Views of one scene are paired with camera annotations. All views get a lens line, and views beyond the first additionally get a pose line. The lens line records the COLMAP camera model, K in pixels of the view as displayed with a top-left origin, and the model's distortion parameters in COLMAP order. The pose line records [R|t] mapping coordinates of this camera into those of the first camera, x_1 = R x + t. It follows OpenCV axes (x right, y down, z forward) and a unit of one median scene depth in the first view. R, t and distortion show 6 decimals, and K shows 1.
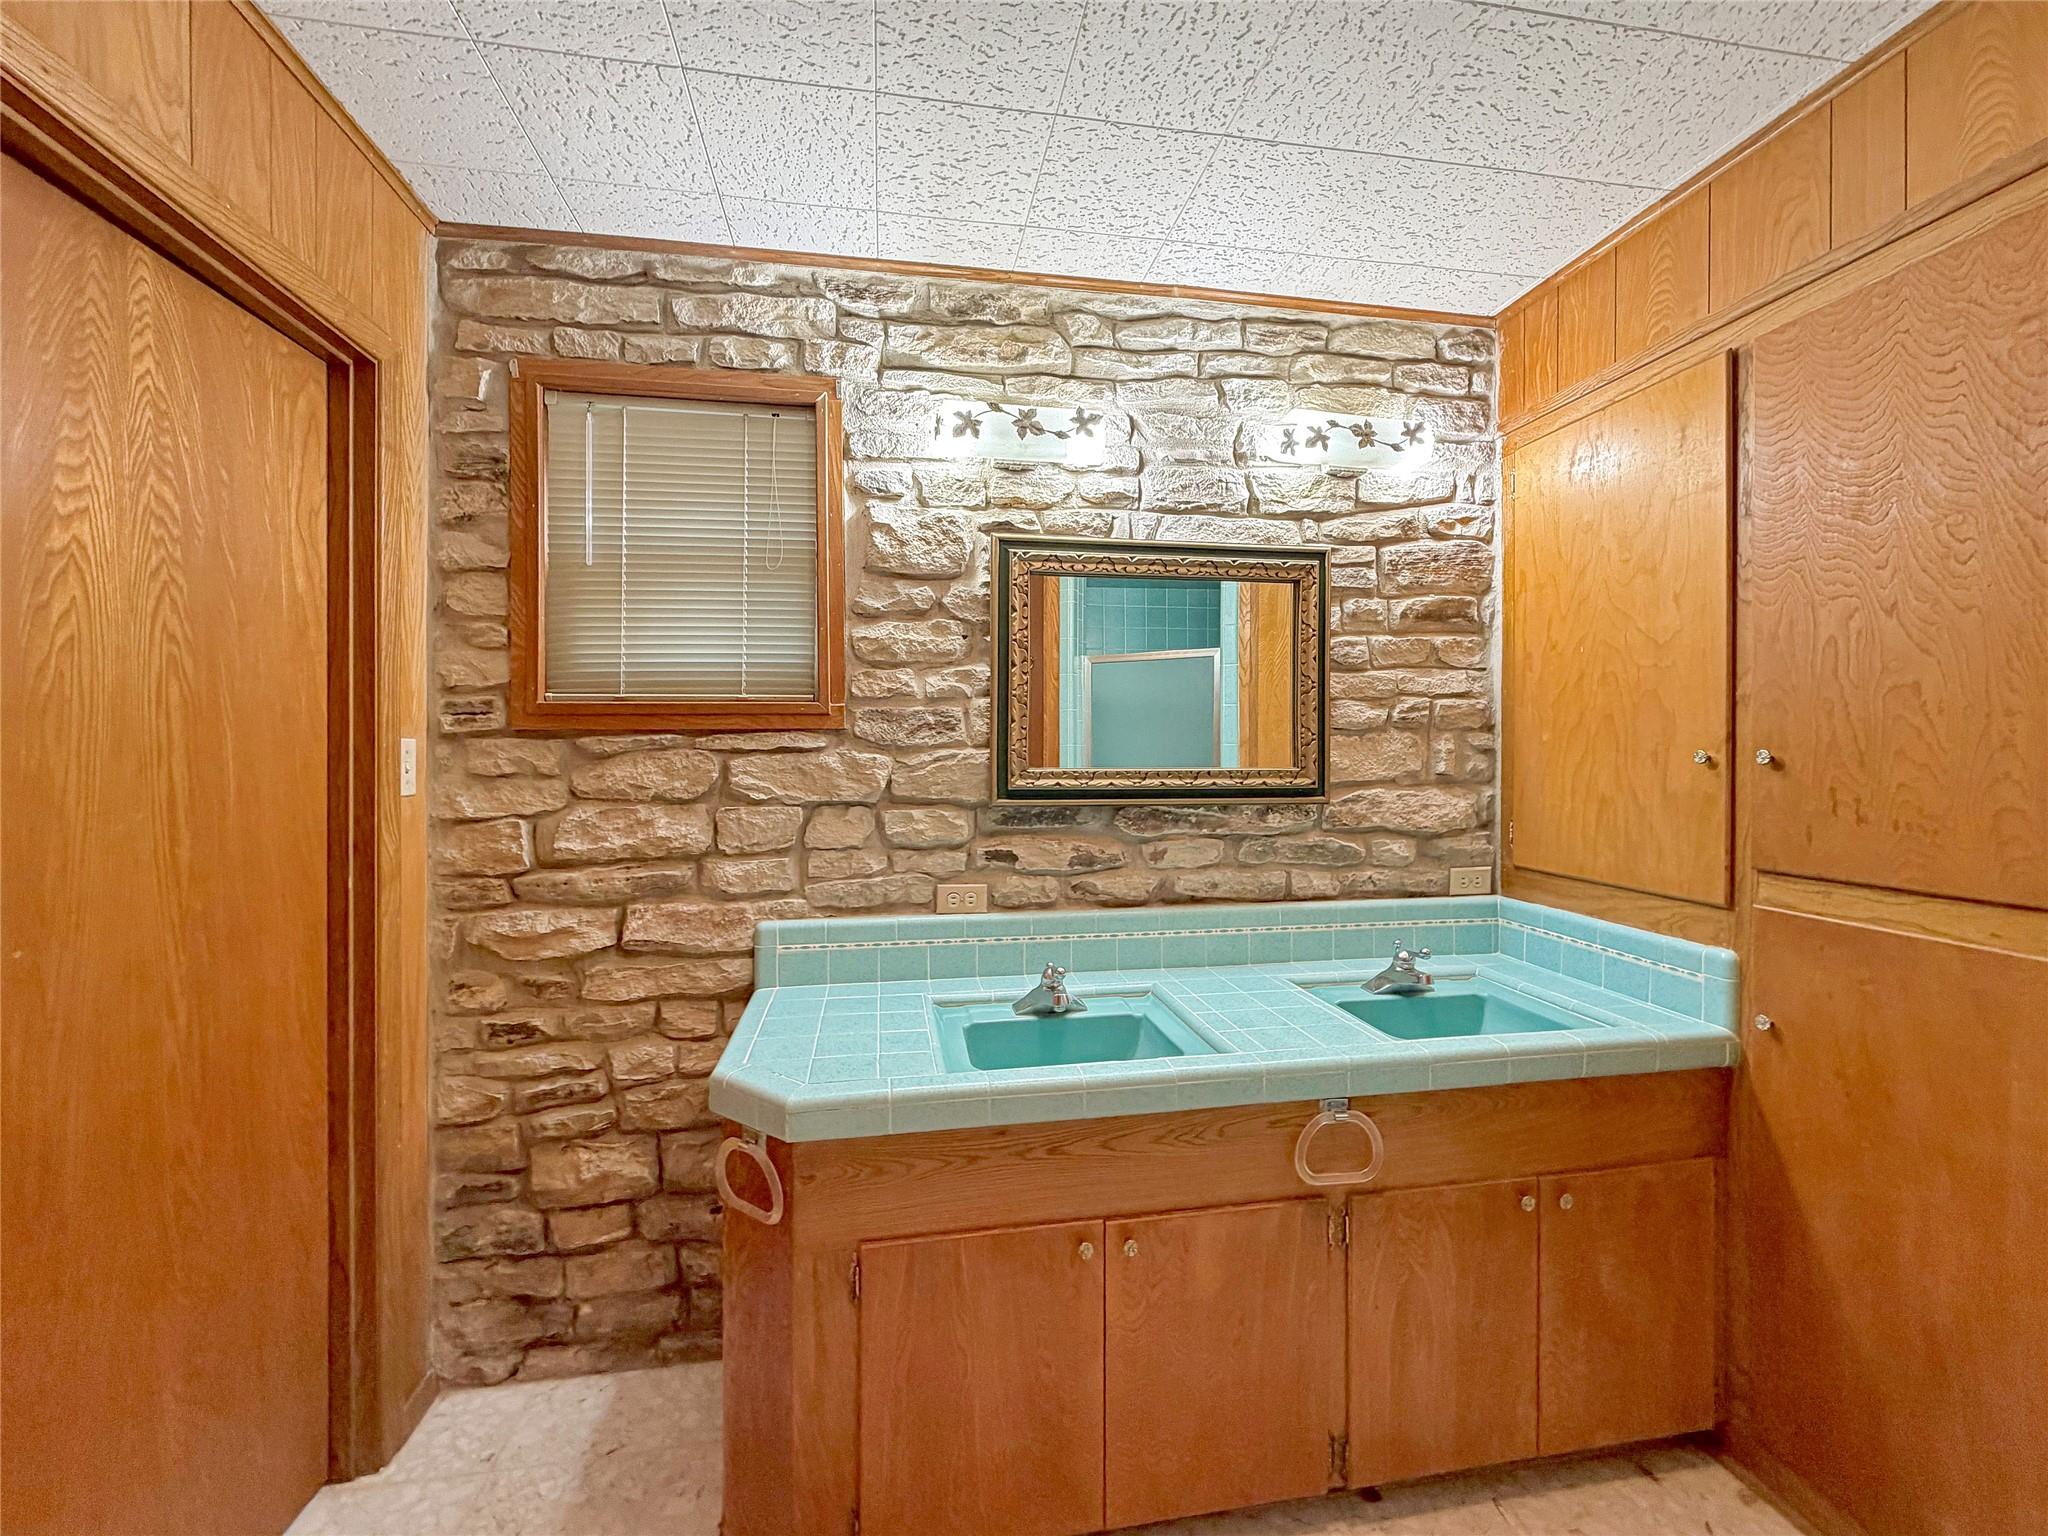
lens RADIAL K [[817.0, 0, 1024.0], [0, 817.0, 768.0], [0, 0, 1]] dist [0.000894, 0.000034]
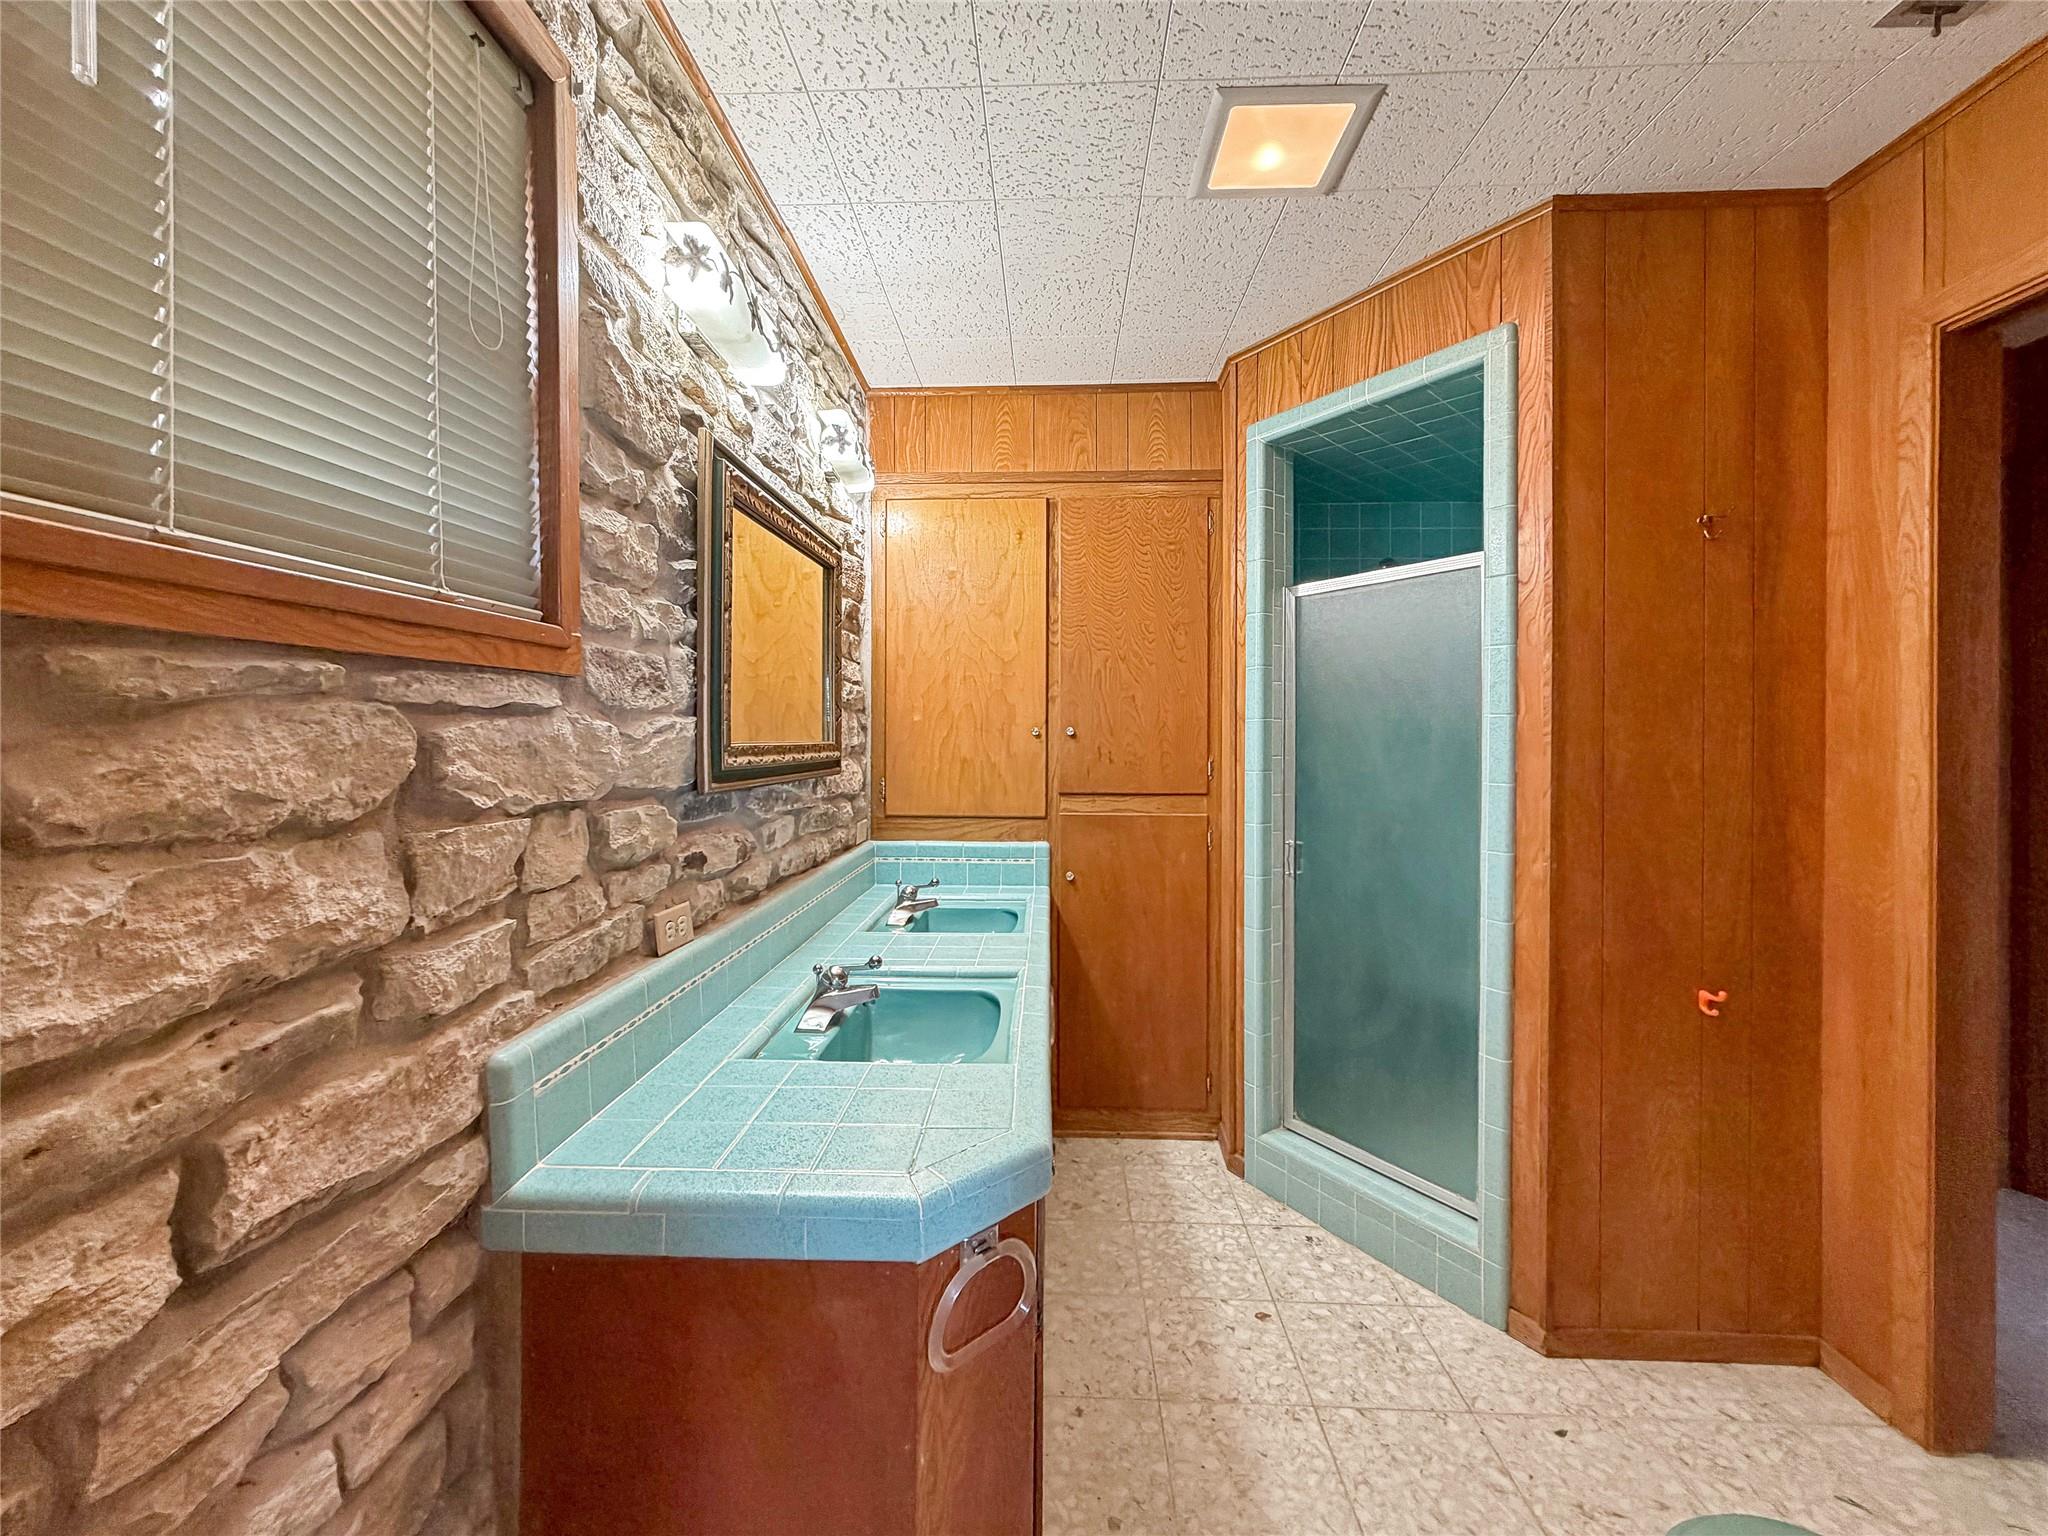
lens RADIAL K [[817.0, 0, 1024.0], [0, 817.0, 768.0], [0, 0, 1]] dist [0.000894, 0.000034]
pose [[0.211792, -0.037061, 0.976612, -0.737755], [0.023987, 0.999177, 0.032715, 0.005771], [-0.977020, 0.016497, 0.212507, 0.579335]]
